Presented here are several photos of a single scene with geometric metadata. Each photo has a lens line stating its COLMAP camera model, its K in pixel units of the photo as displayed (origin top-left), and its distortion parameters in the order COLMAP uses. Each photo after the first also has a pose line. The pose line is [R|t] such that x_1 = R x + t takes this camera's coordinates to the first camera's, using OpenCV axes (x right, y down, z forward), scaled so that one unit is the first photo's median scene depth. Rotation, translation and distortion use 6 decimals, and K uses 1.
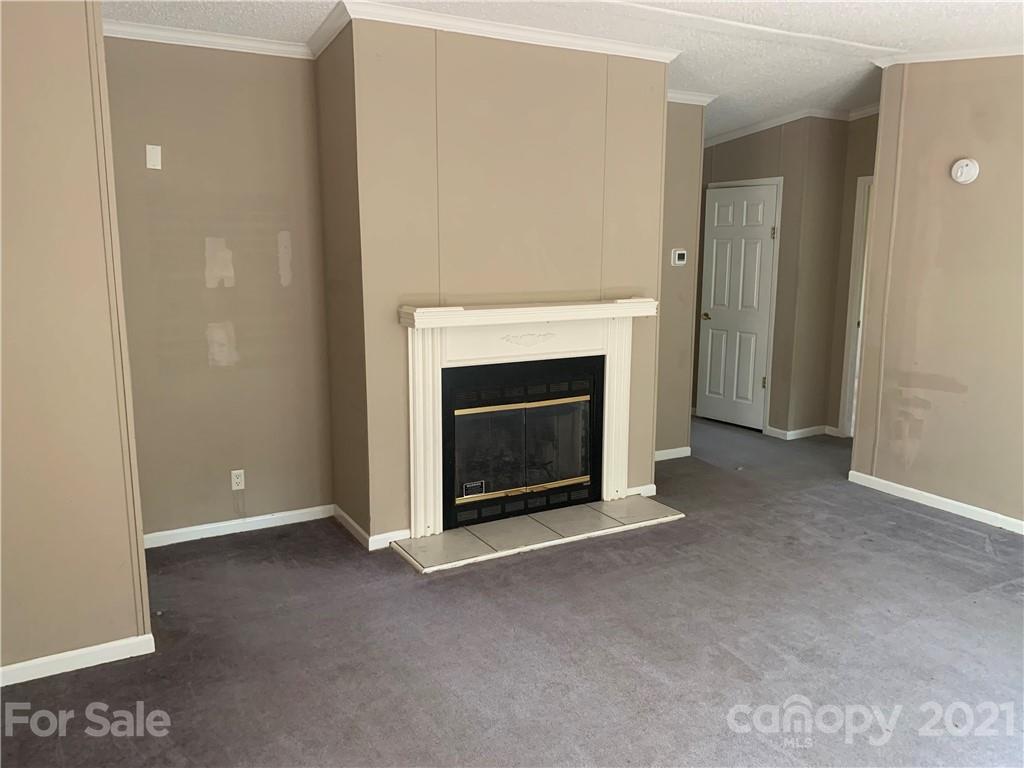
lens RADIAL K [[784.8, 0, 512.0], [0, 784.8, 384.0], [0, 0, 1]] dist [-0.009695, -0.008013]
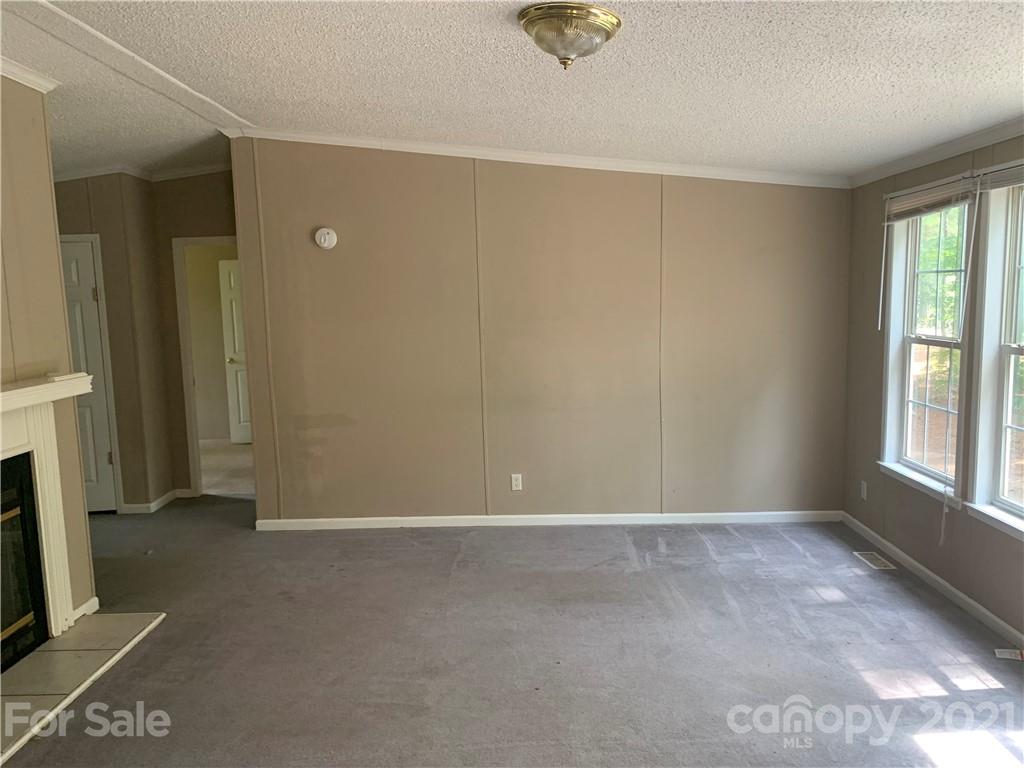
lens RADIAL K [[777.2, 0, 512.0], [0, 777.2, 384.0], [0, 0, 1]] dist [0.008622, -0.002460]
pose [[0.496091, -0.113673, 0.860798, -0.295481], [0.179783, 0.983356, 0.026246, -0.036267], [-0.849454, 0.141736, 0.508270, 0.191394]]
